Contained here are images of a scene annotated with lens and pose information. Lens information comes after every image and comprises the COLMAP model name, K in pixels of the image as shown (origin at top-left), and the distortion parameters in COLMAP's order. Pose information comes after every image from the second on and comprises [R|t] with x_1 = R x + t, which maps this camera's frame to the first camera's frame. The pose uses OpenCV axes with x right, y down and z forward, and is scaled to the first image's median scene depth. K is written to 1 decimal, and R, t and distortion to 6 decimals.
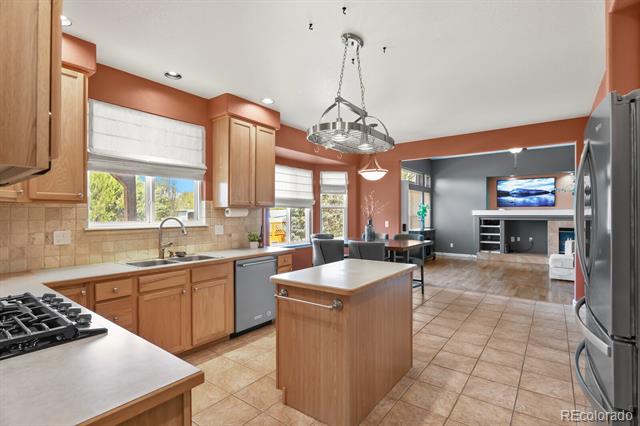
lens RADIAL K [[309.9, 0, 319.2], [0, 309.9, 213.7], [0, 0, 1]] dist [-0.000838, -0.000028]
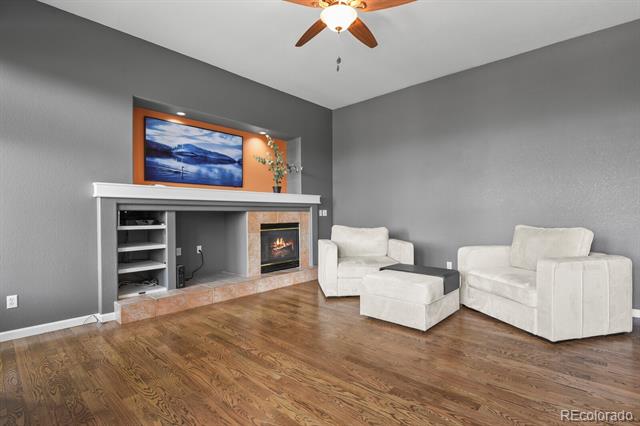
lens RADIAL K [[309.9, 0, 319.3], [0, 309.9, 213.3], [0, 0, 1]] dist [-0.000838, -0.000028]
pose [[0.088935, 0.002475, 0.996034, 0.188924], [0.000732, 0.999996, -0.002550, 0.025233], [-0.996037, 0.000956, 0.088933, 0.759465]]
